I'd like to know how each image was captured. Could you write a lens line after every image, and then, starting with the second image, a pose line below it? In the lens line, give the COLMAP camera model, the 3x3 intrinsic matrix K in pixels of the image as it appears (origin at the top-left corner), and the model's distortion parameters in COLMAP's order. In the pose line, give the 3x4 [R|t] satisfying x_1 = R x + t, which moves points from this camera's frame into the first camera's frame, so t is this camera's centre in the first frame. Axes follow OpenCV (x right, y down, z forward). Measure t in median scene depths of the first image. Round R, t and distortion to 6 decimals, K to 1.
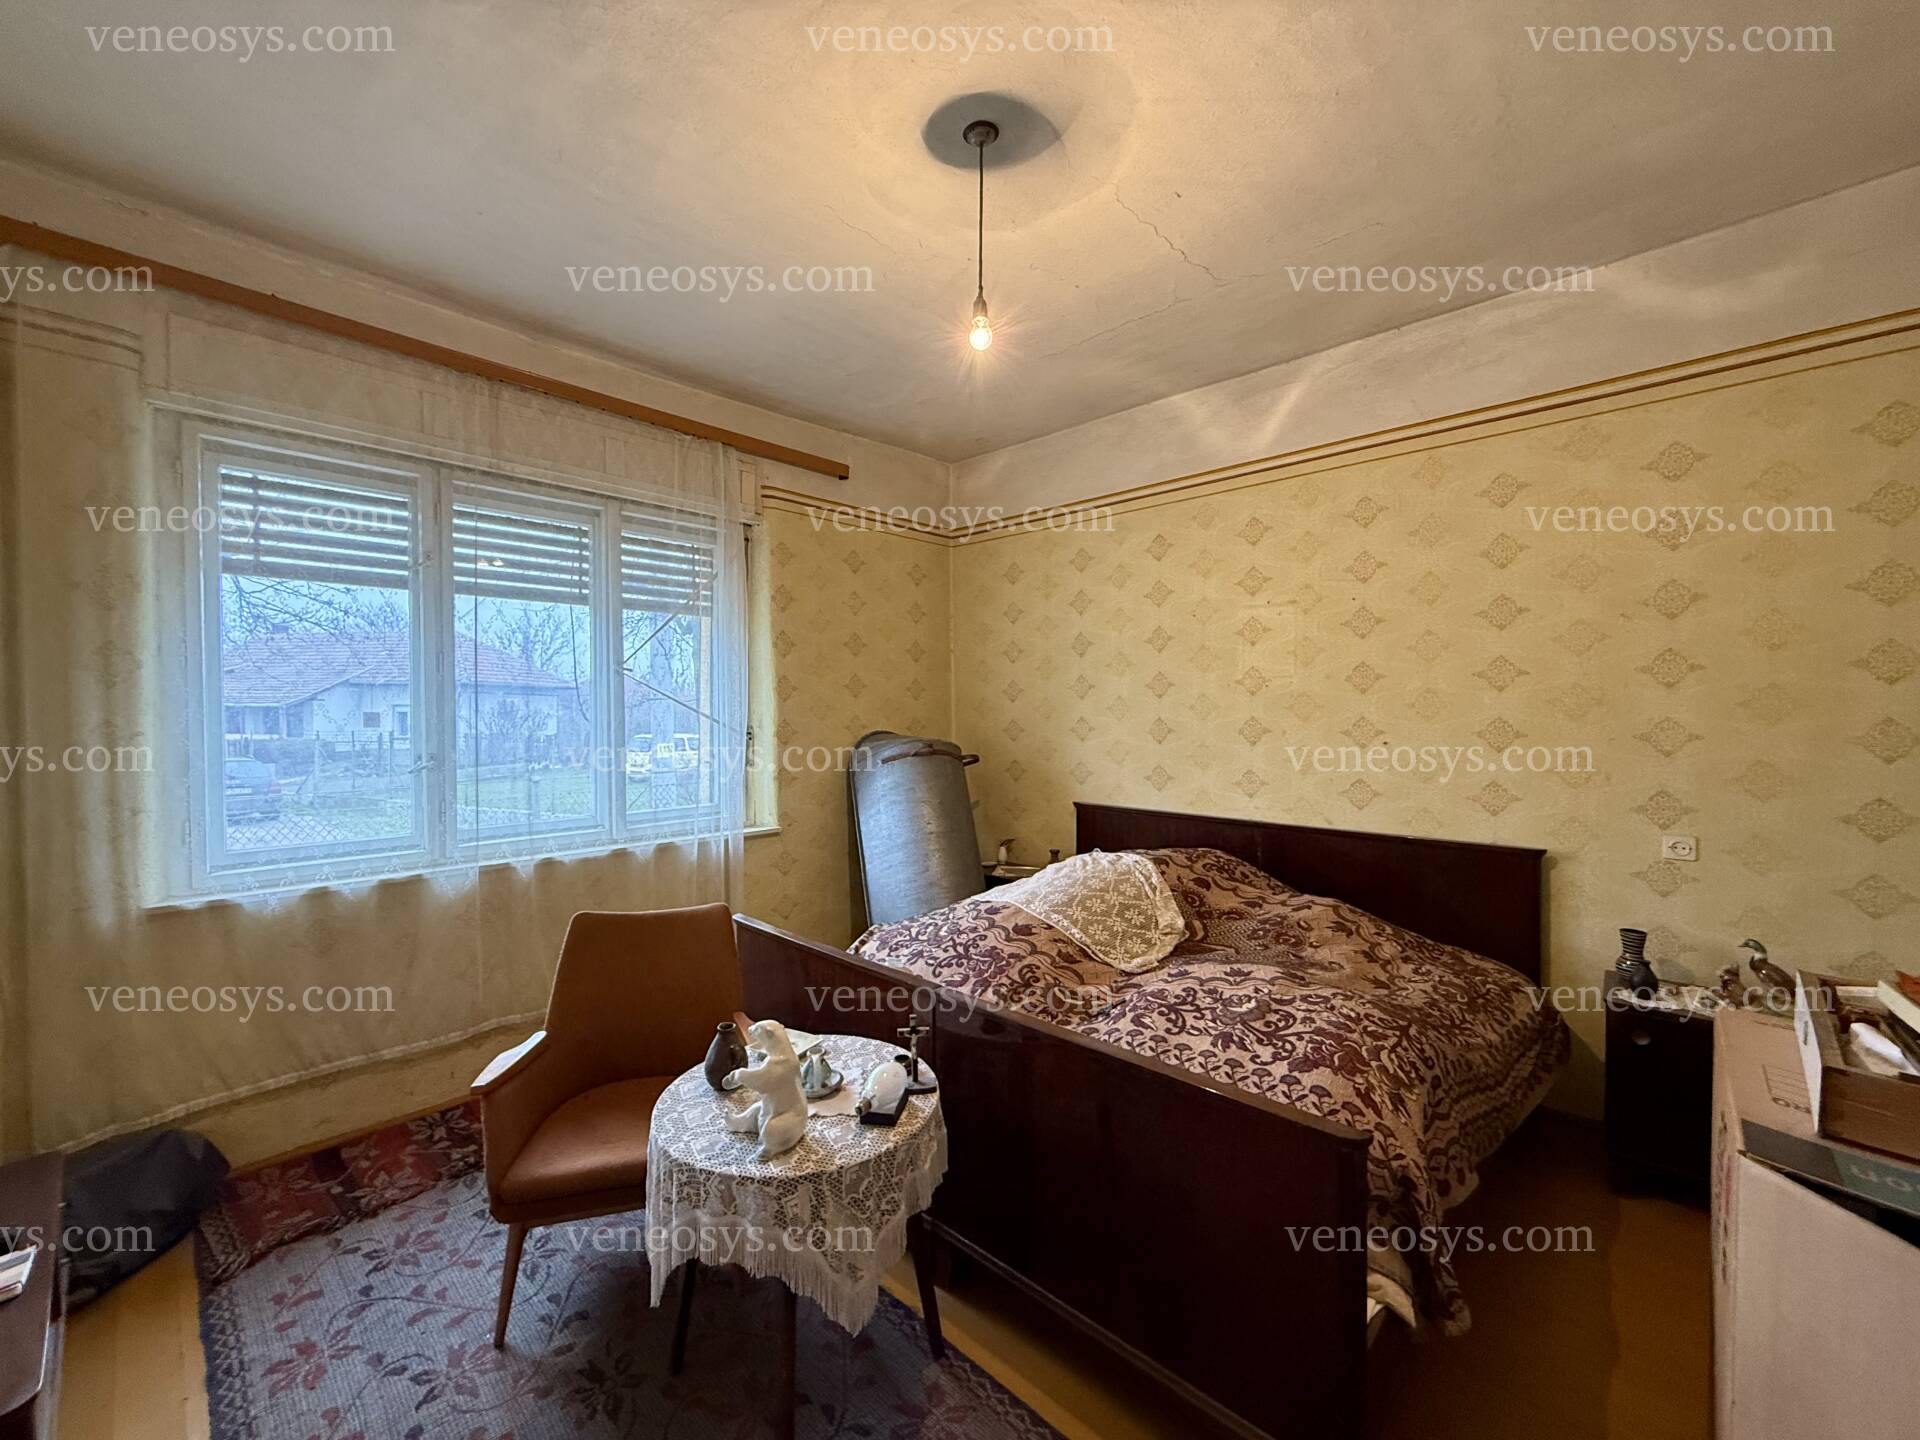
lens RADIAL K [[764.6, 0, 960.0], [0, 764.6, 720.0], [0, 0, 1]] dist [-0.000558, -0.000014]
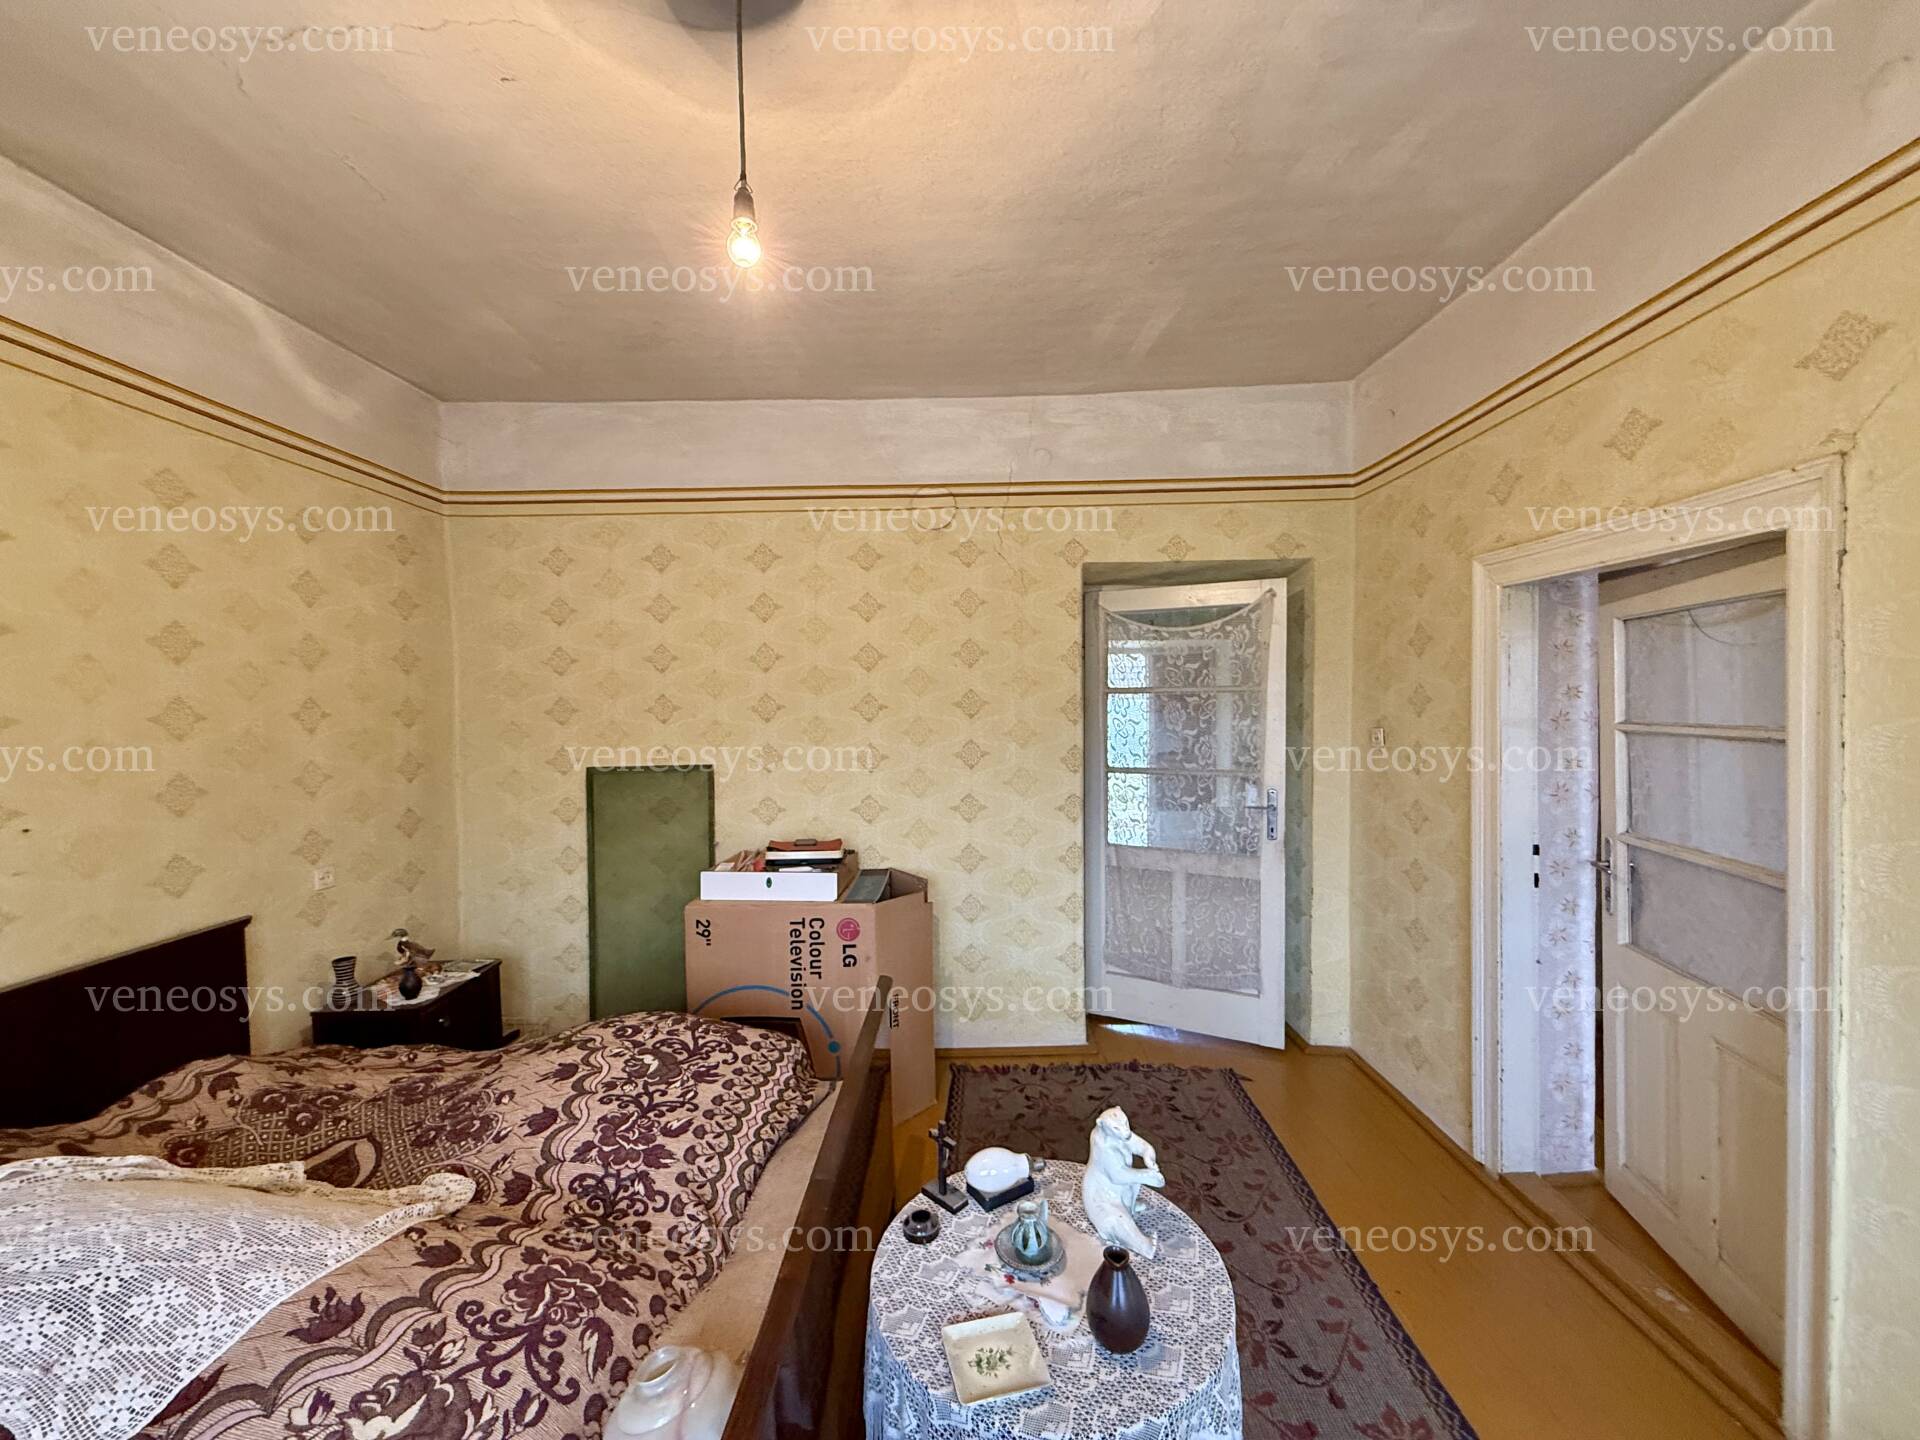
lens RADIAL K [[764.6, 0, 960.0], [0, 764.6, 720.0], [0, 0, 1]] dist [-0.000558, -0.000014]
pose [[-0.674762, -0.003170, 0.738029, -0.611710], [0.031586, 0.998950, 0.033170, -0.084856], [-0.737359, 0.045693, -0.673953, 1.320434]]
